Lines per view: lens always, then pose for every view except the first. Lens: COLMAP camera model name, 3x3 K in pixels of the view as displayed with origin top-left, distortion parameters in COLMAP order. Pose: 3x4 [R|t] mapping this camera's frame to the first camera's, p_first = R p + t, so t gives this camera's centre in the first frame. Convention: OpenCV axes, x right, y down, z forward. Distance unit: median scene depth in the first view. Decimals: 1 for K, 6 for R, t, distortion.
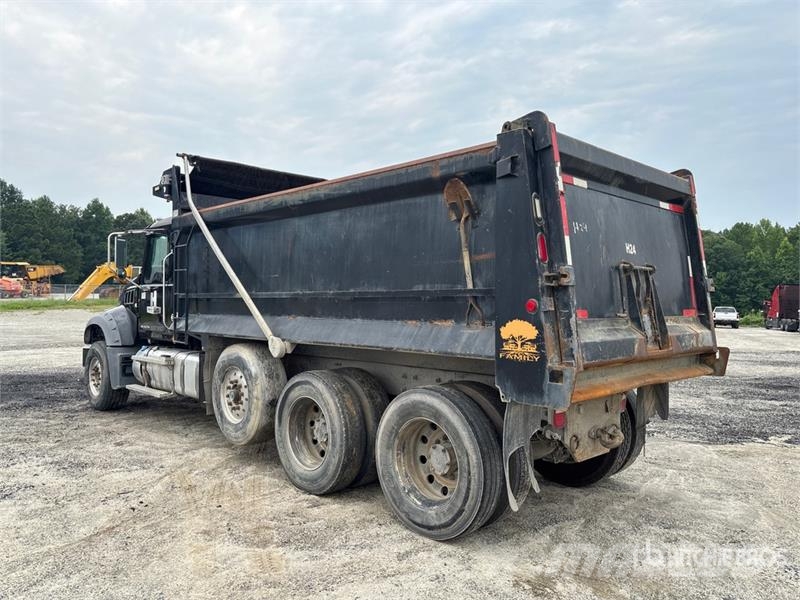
lens RADIAL K [[604.4, 0, 391.6], [0, 604.4, 301.6], [0, 0, 1]] dist [0.027259, -0.004005]
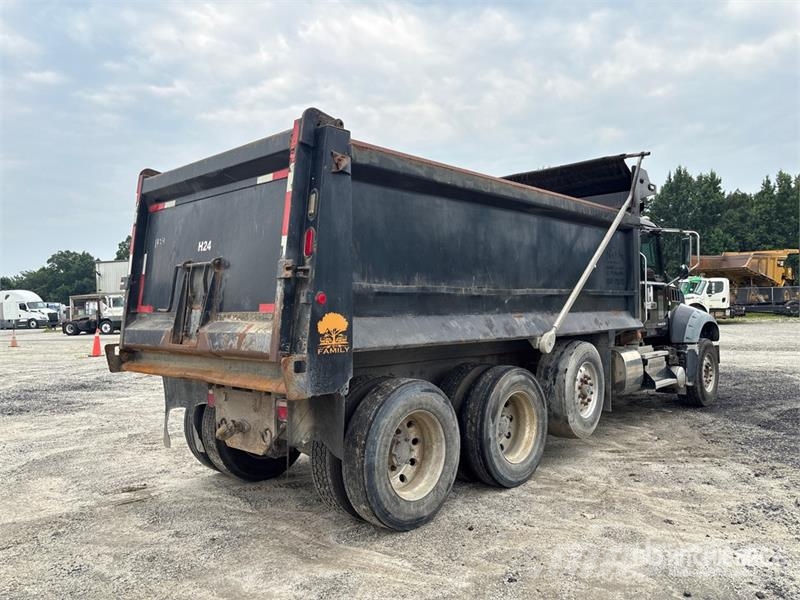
lens RADIAL K [[604.4, 0, 394.2], [0, 604.4, 300.5], [0, 0, 1]] dist [0.027259, -0.004005]
pose [[0.052954, -0.016749, -0.998456, 1.391754], [0.013344, 0.999782, -0.016064, 0.025715], [0.998508, -0.012473, 0.053166, 1.224847]]
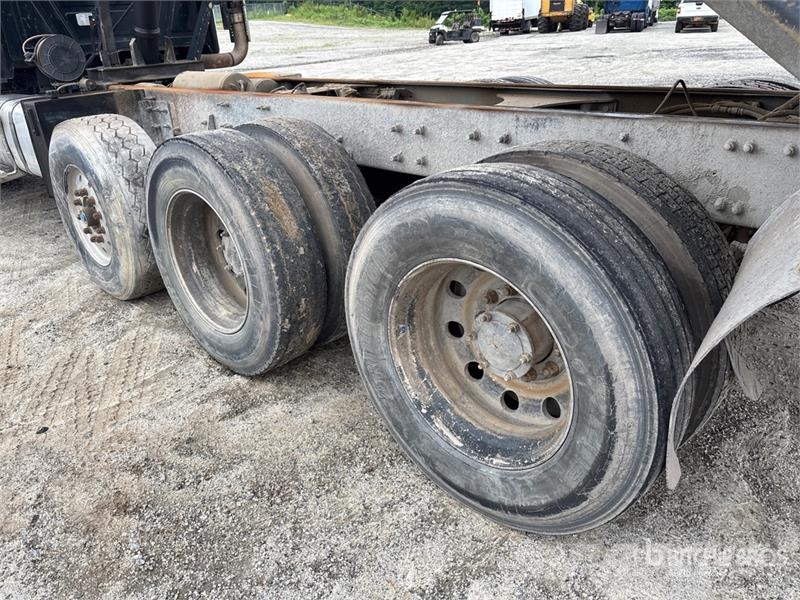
lens RADIAL K [[604.4, 0, 392.2], [0, 604.4, 297.3], [0, 0, 1]] dist [0.027259, -0.004005]
pose [[0.996877, -0.078305, 0.010214, 0.003639], [0.066866, 0.905819, 0.418354, 0.053496], [-0.042011, -0.416365, 0.908227, 0.618996]]
